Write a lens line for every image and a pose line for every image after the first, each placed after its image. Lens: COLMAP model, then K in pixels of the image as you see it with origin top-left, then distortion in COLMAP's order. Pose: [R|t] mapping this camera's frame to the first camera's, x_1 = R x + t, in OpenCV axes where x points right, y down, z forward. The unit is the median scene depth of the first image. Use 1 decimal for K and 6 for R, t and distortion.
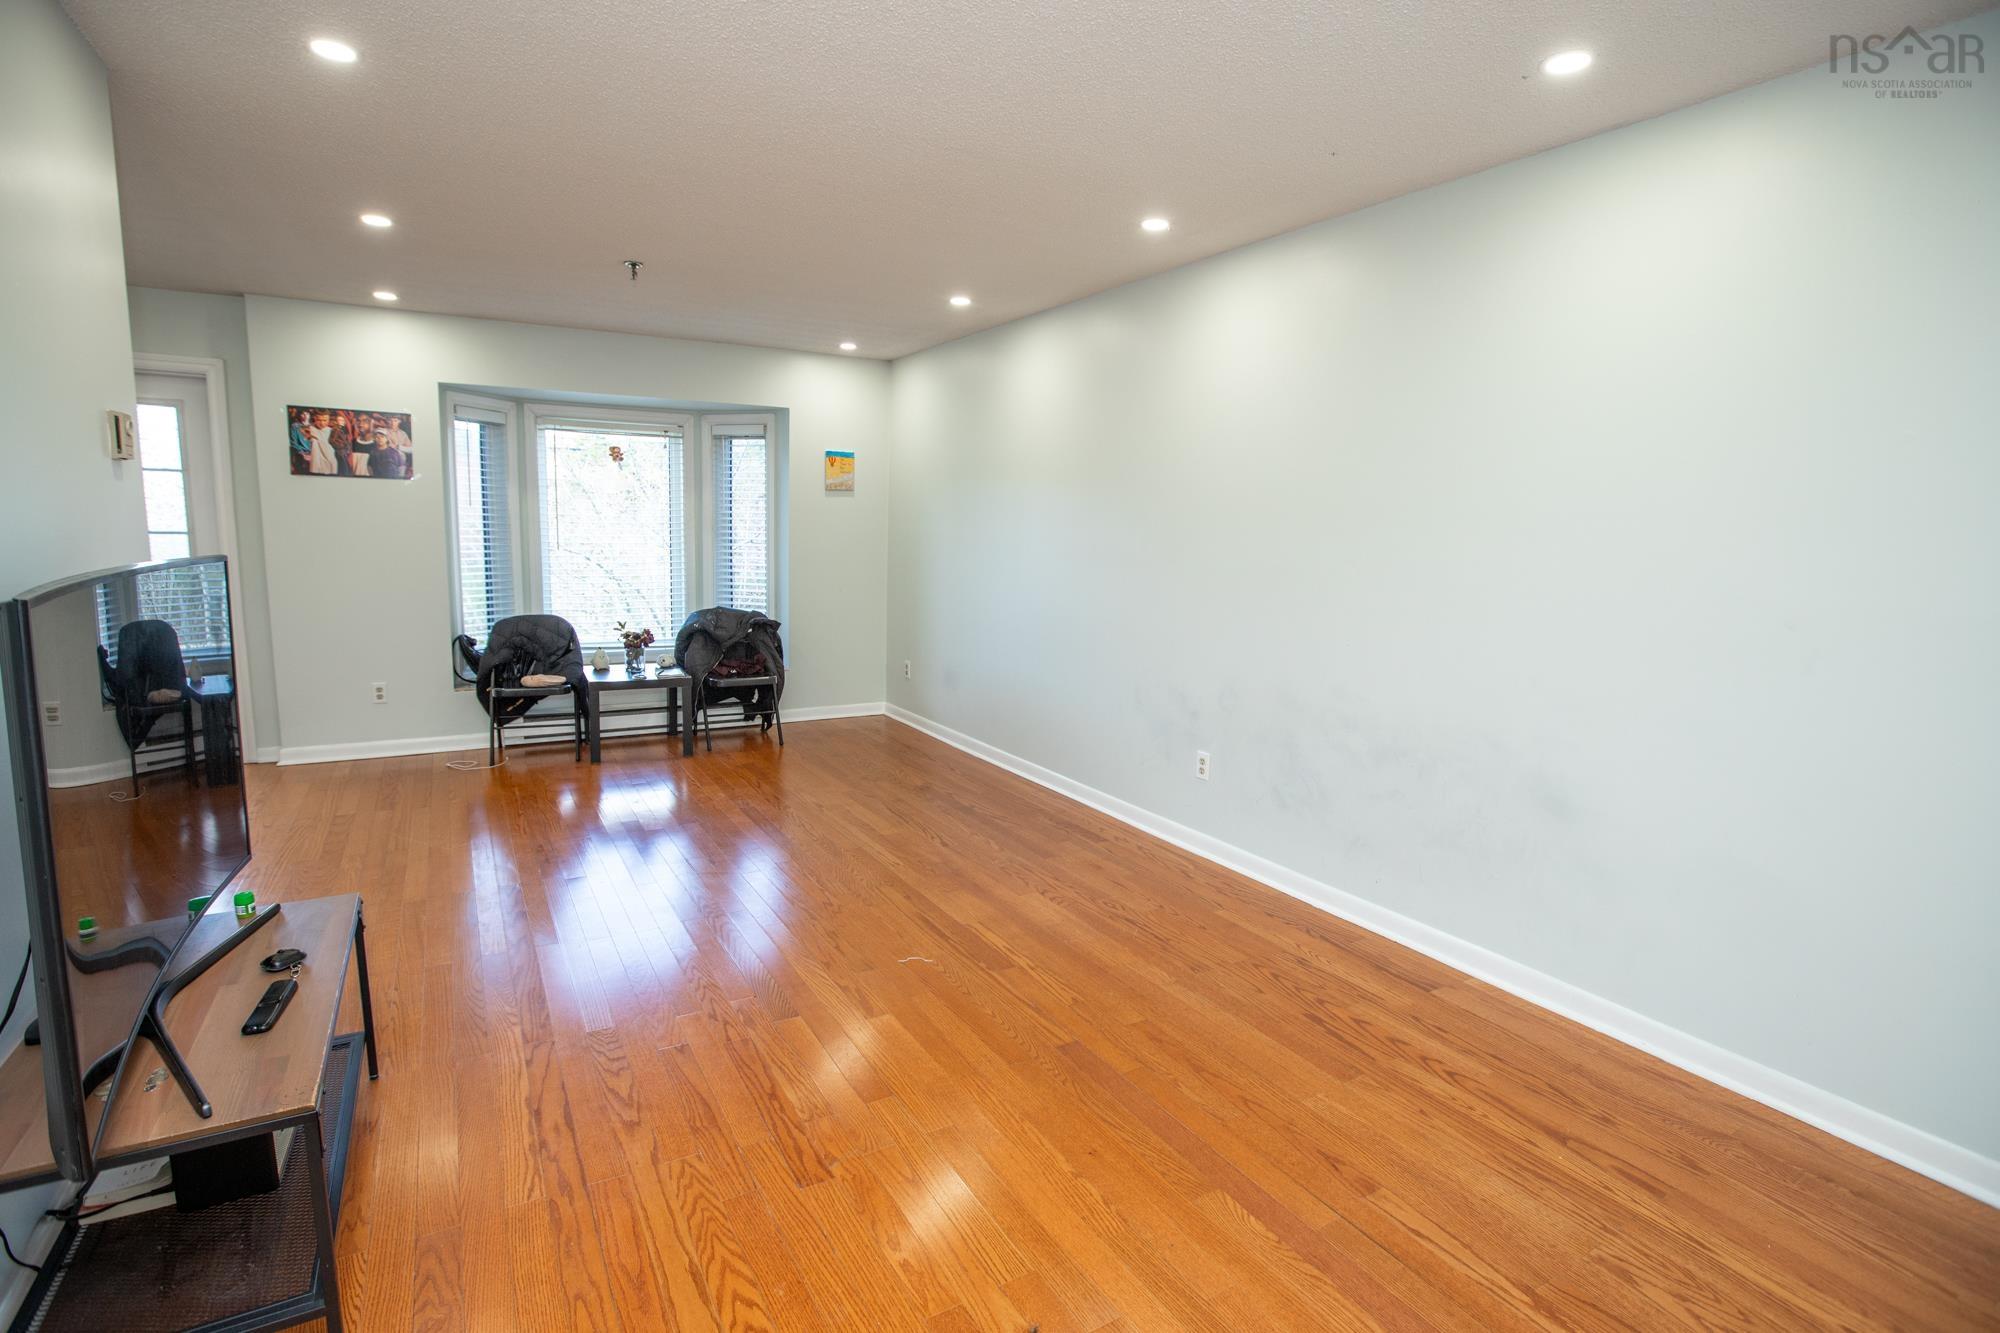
lens RADIAL K [[970.1, 0, 1000.0], [0, 970.1, 666.5], [0, 0, 1]] dist [-0.004580, -0.000499]
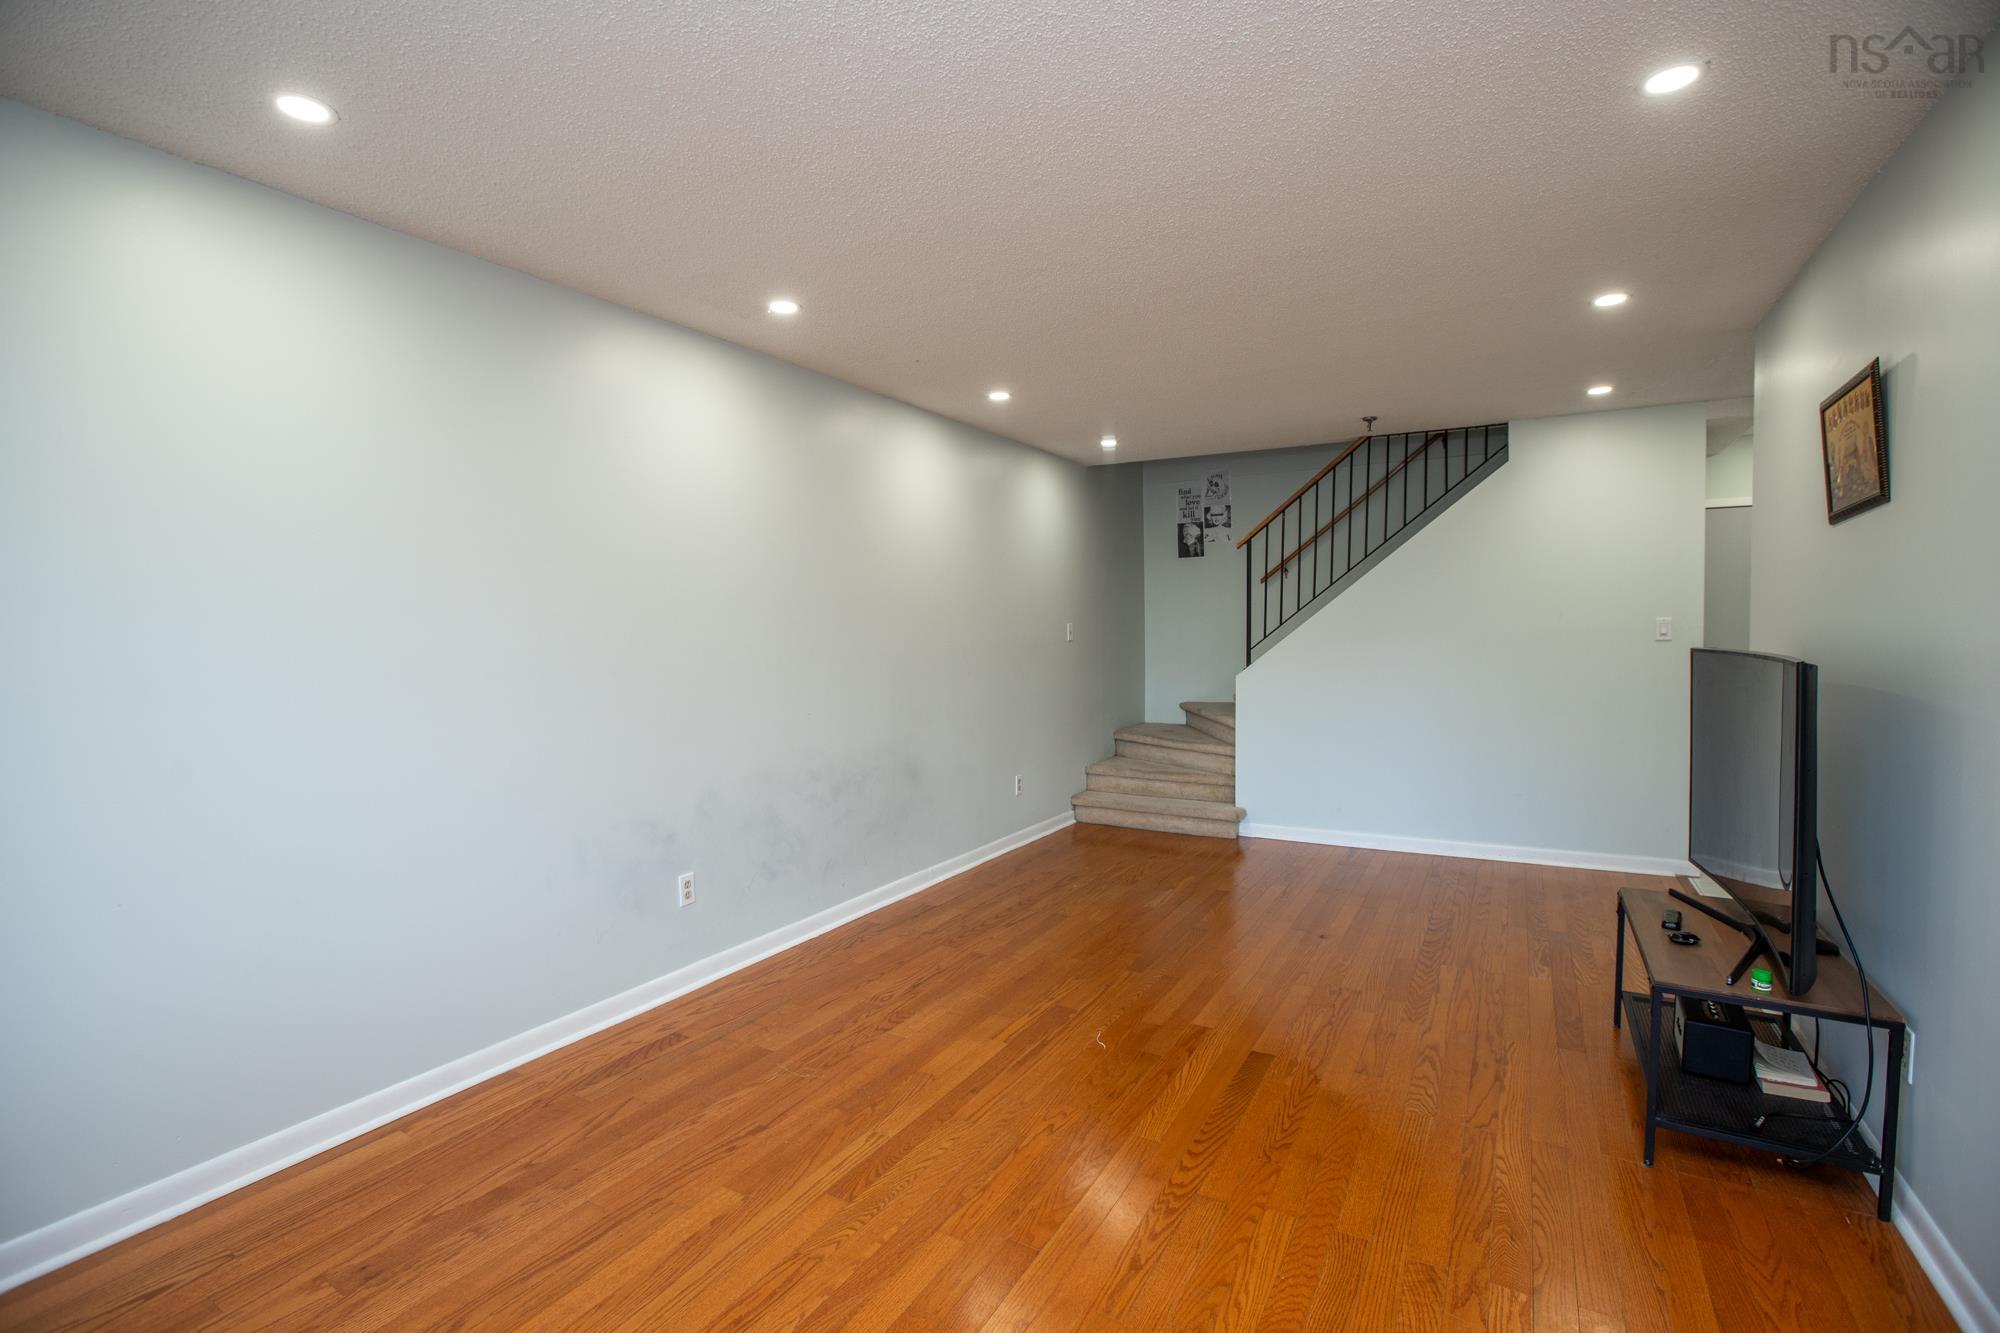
lens RADIAL K [[883.7, 0, 1000.0], [0, 883.7, 666.5], [0, 0, 1]] dist [-0.000266, 0.000059]
pose [[-0.492715, -0.051508, 0.868665, -0.710467], [0.117353, 0.985194, 0.124981, -0.188761], [-0.862241, 0.163521, -0.479376, 1.268676]]
